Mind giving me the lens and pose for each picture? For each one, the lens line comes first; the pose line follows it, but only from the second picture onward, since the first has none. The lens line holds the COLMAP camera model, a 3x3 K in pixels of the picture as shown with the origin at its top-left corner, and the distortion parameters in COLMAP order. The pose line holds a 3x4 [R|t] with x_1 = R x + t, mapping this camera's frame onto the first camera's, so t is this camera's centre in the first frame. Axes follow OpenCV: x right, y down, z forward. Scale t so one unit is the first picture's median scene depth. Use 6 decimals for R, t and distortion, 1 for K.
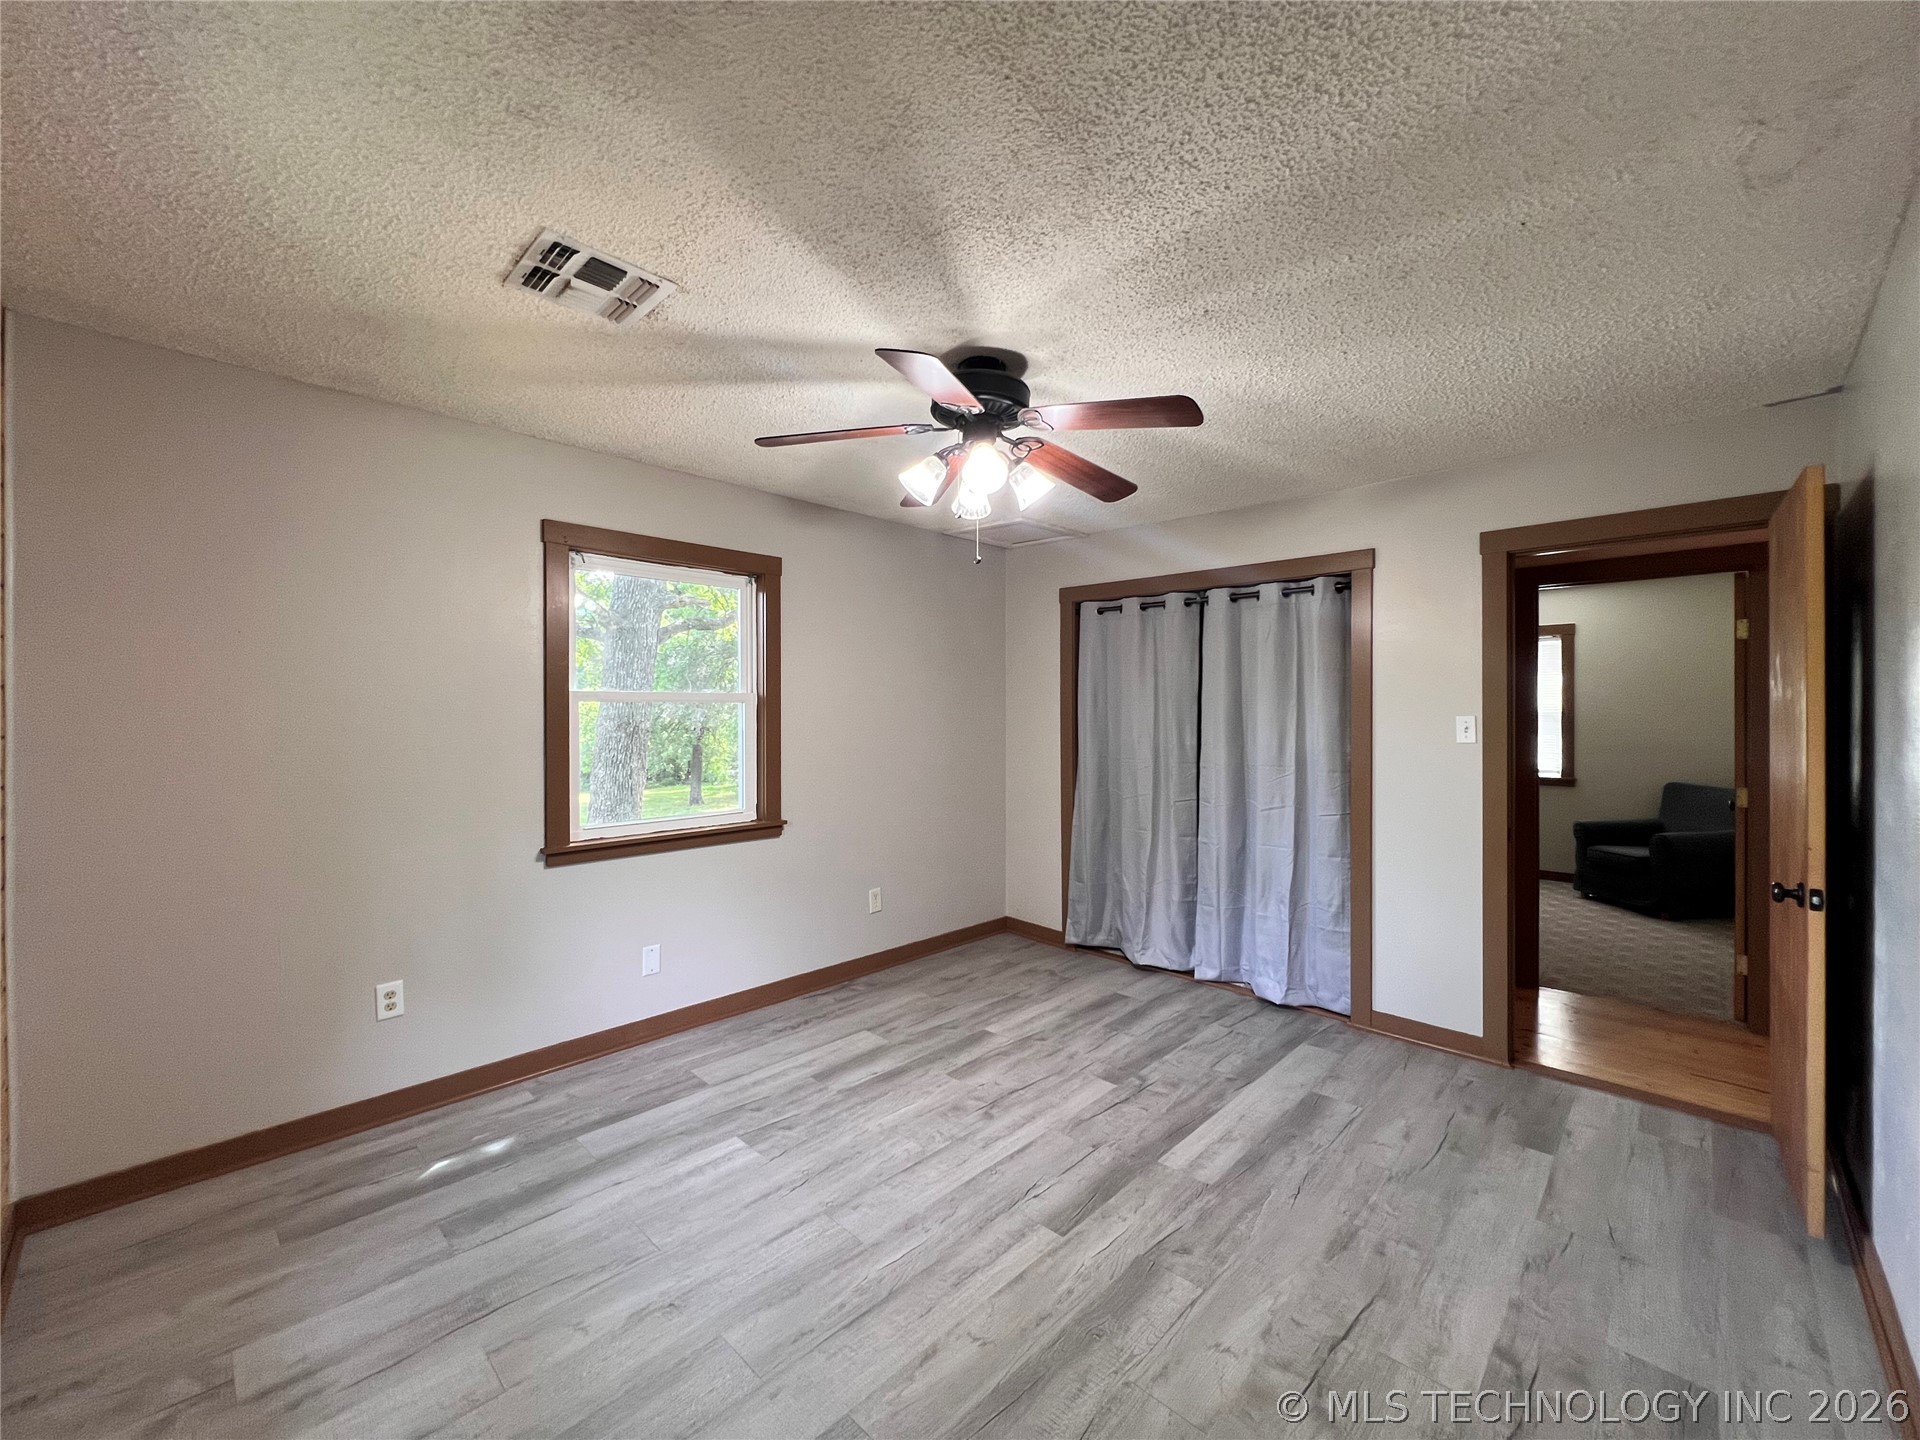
lens RADIAL K [[769.1, 0, 958.6], [0, 769.1, 714.3], [0, 0, 1]] dist [-0.007963, 0.002640]
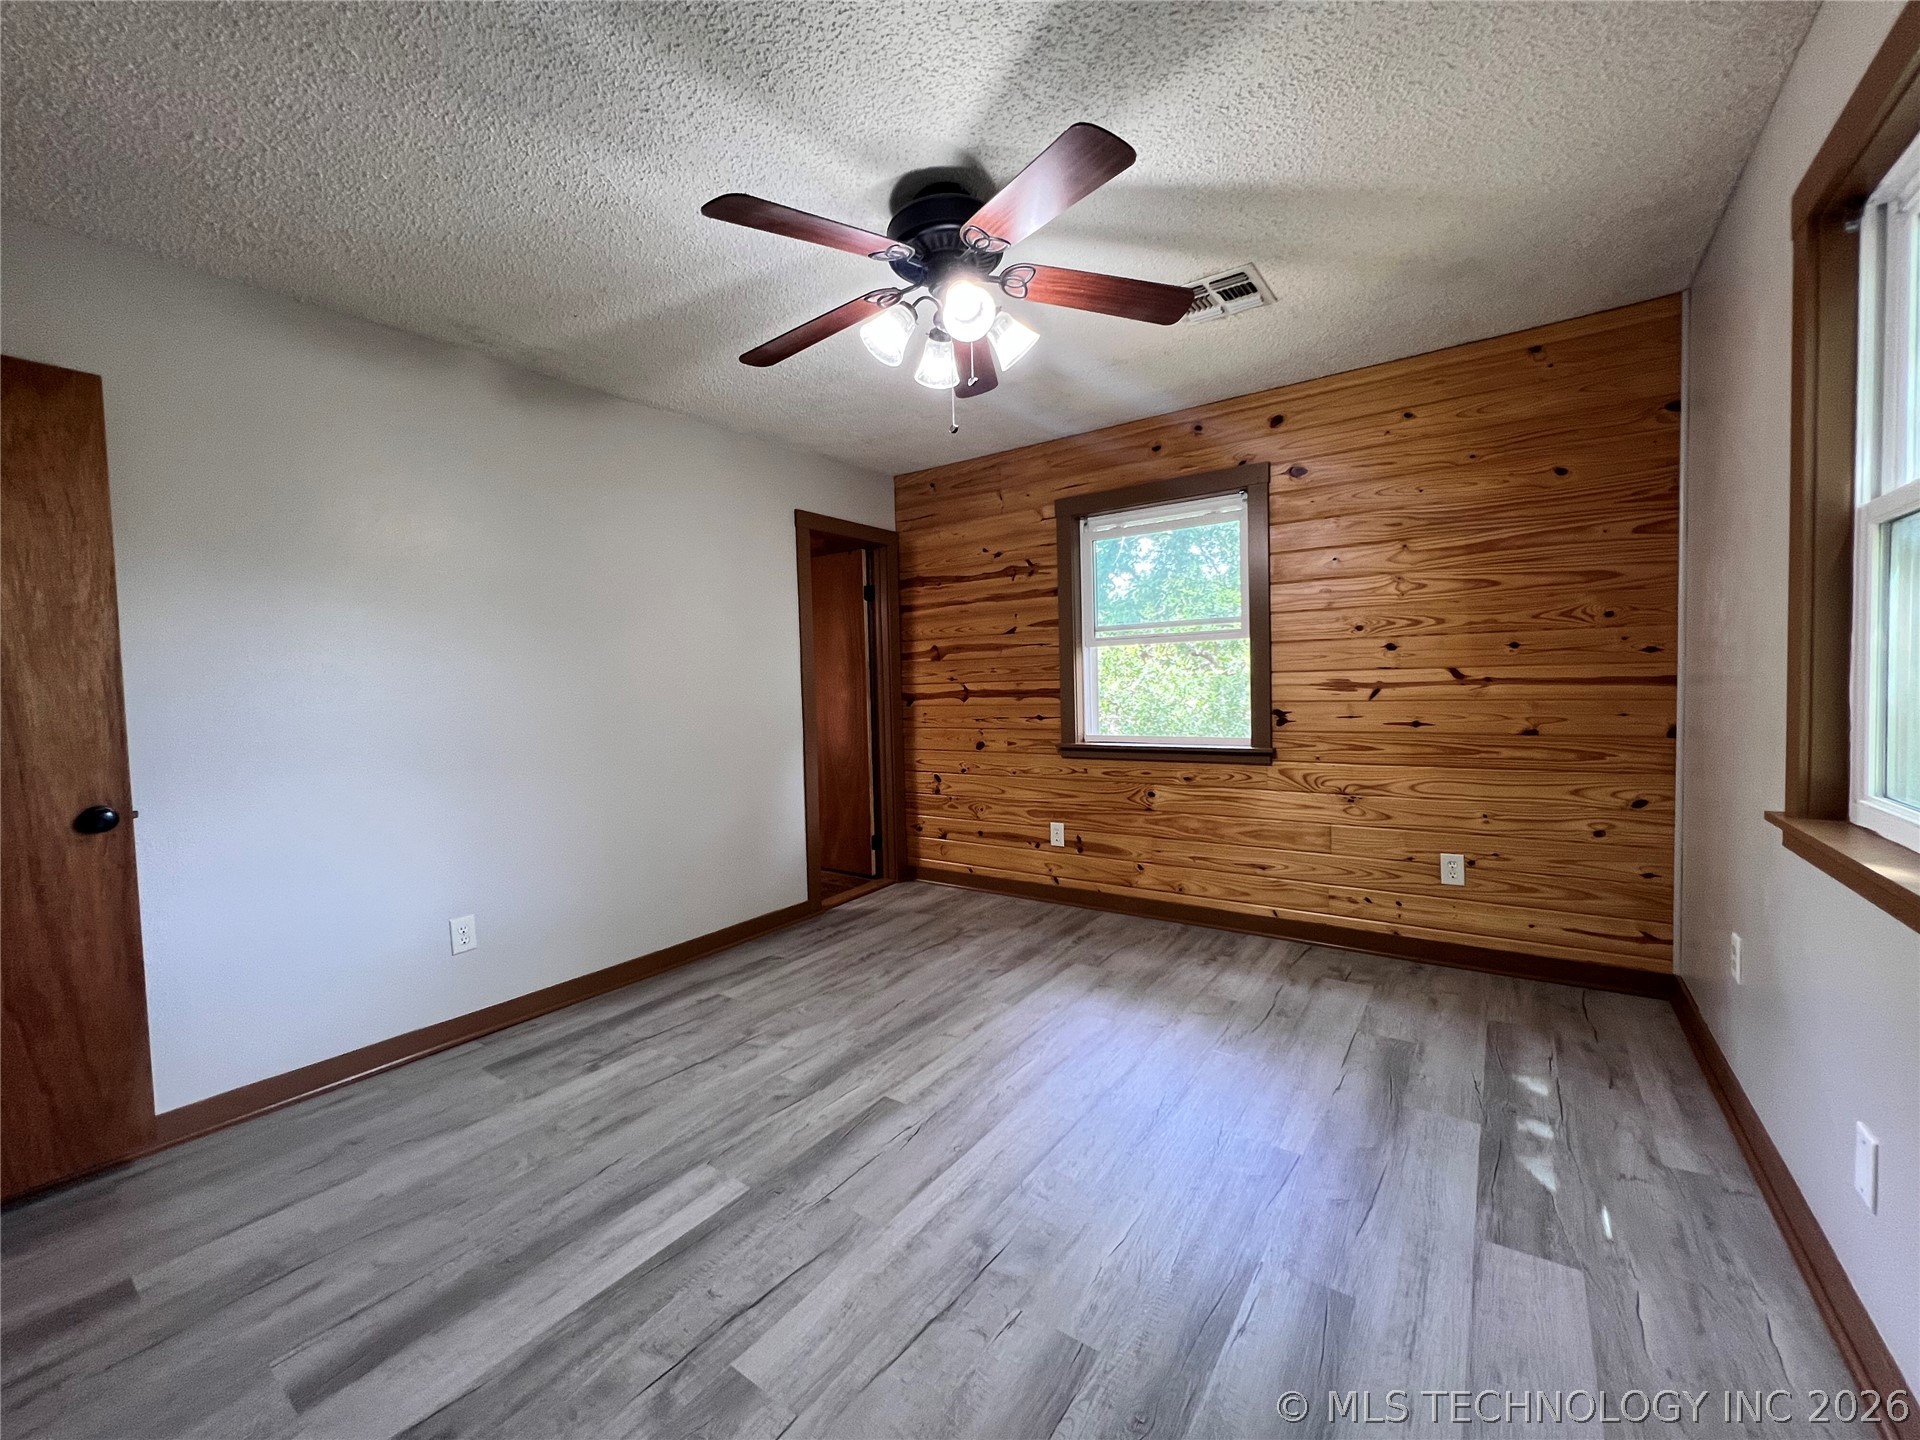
lens RADIAL K [[769.1, 0, 958.6], [0, 769.1, 714.3], [0, 0, 1]] dist [-0.007963, 0.002640]
pose [[-0.988975, 0.032595, -0.144449, 0.130295], [0.027066, 0.998830, 0.040082, 0.072232], [0.145586, 0.035730, -0.988700, 1.563107]]
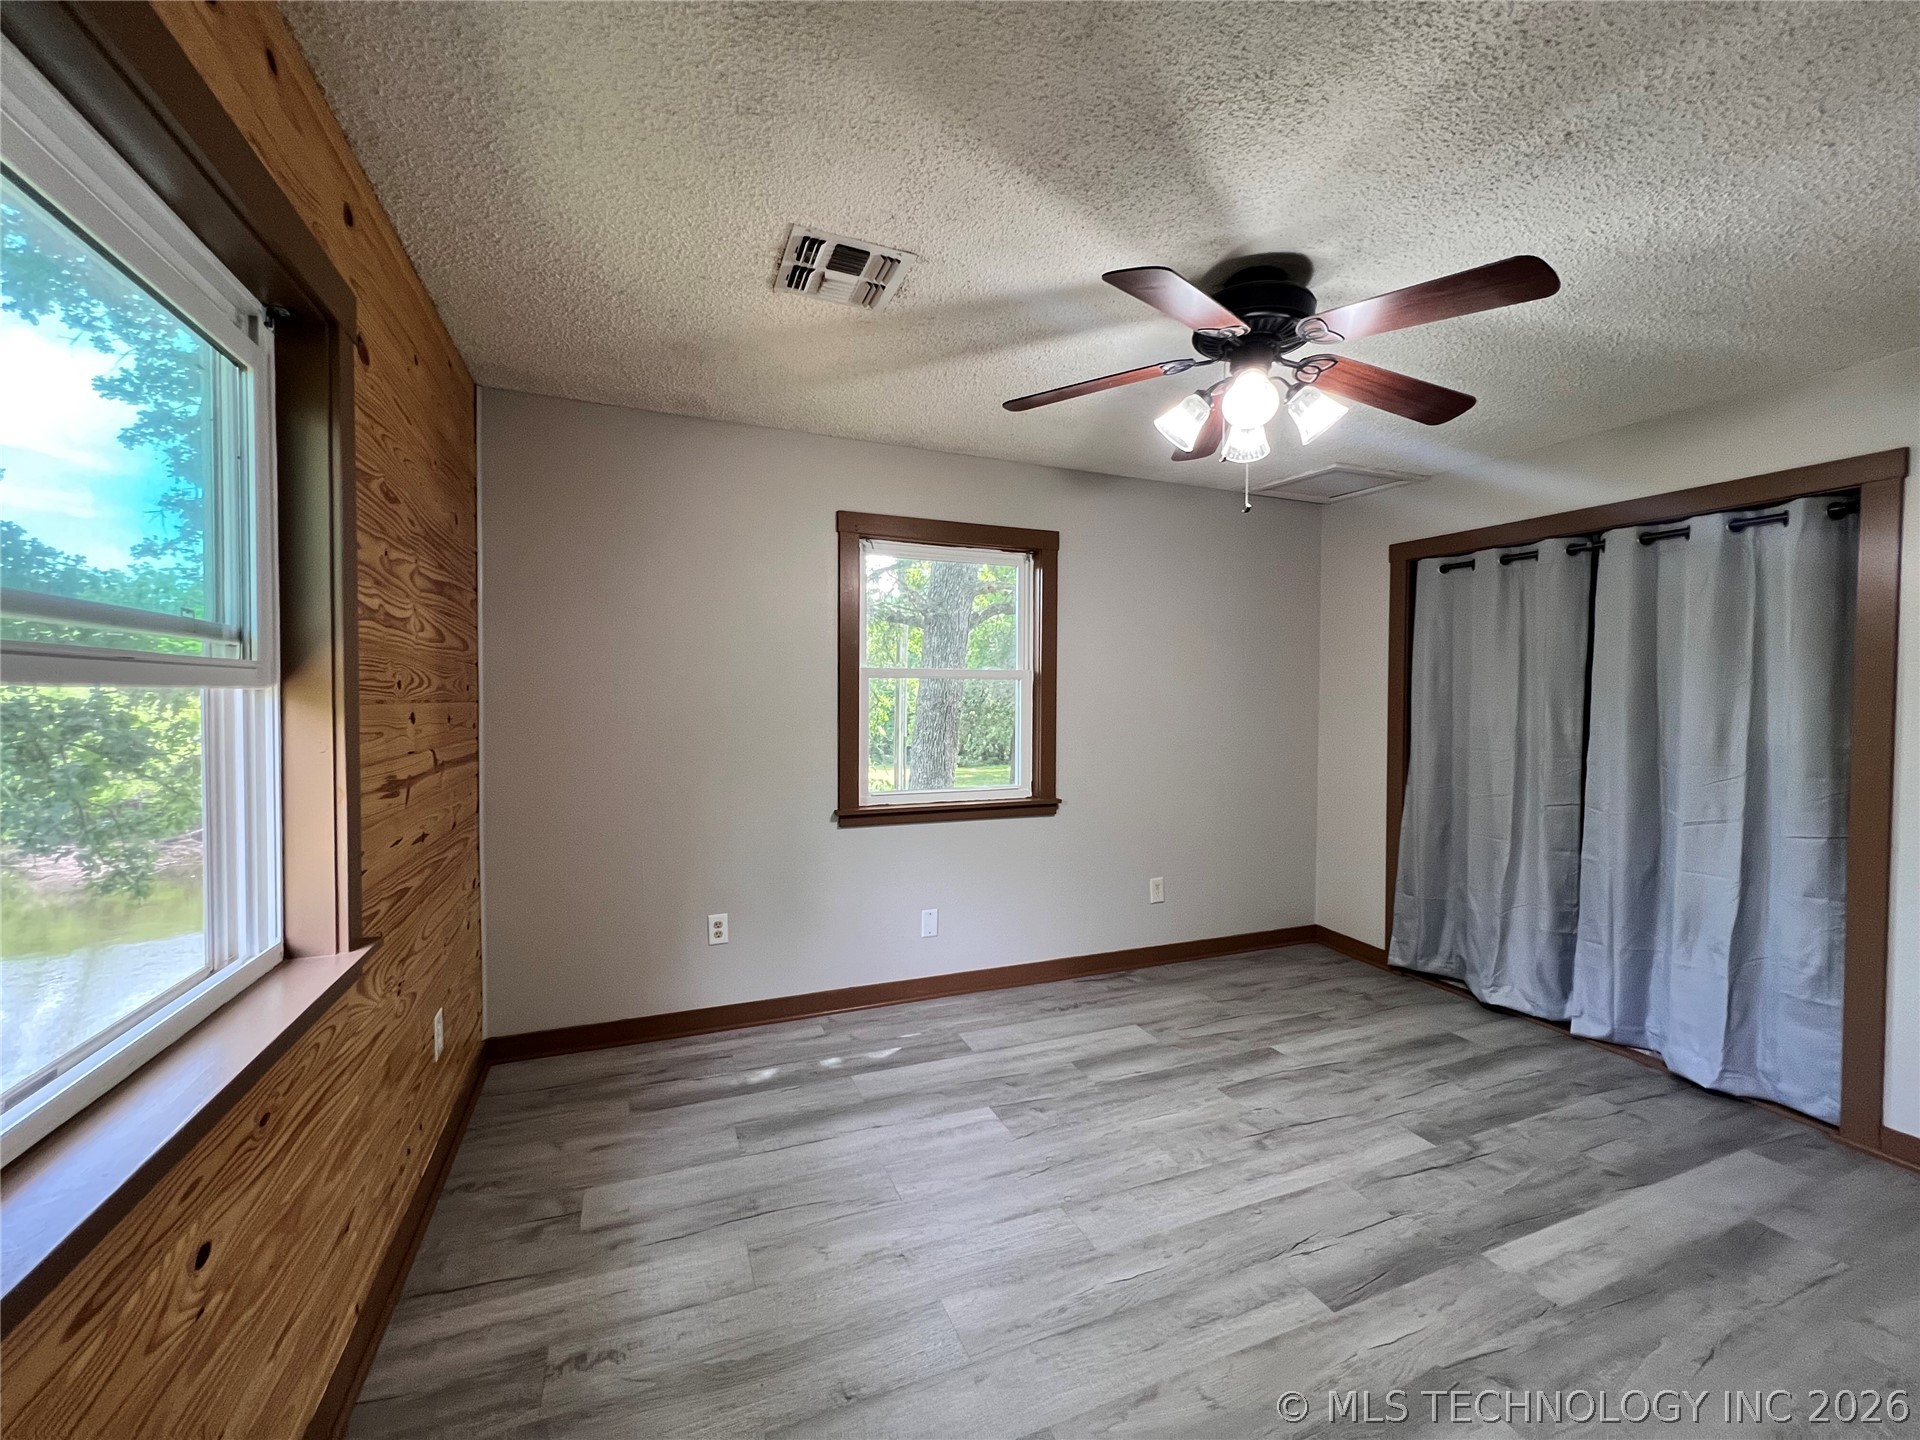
lens RADIAL K [[769.1, 0, 958.6], [0, 769.1, 714.3], [0, 0, 1]] dist [-0.007963, 0.002640]
pose [[0.916413, 0.015325, -0.399939, 0.064122], [-0.007612, 0.999753, 0.020867, 0.012963], [0.400160, -0.016079, 0.916304, 0.063043]]
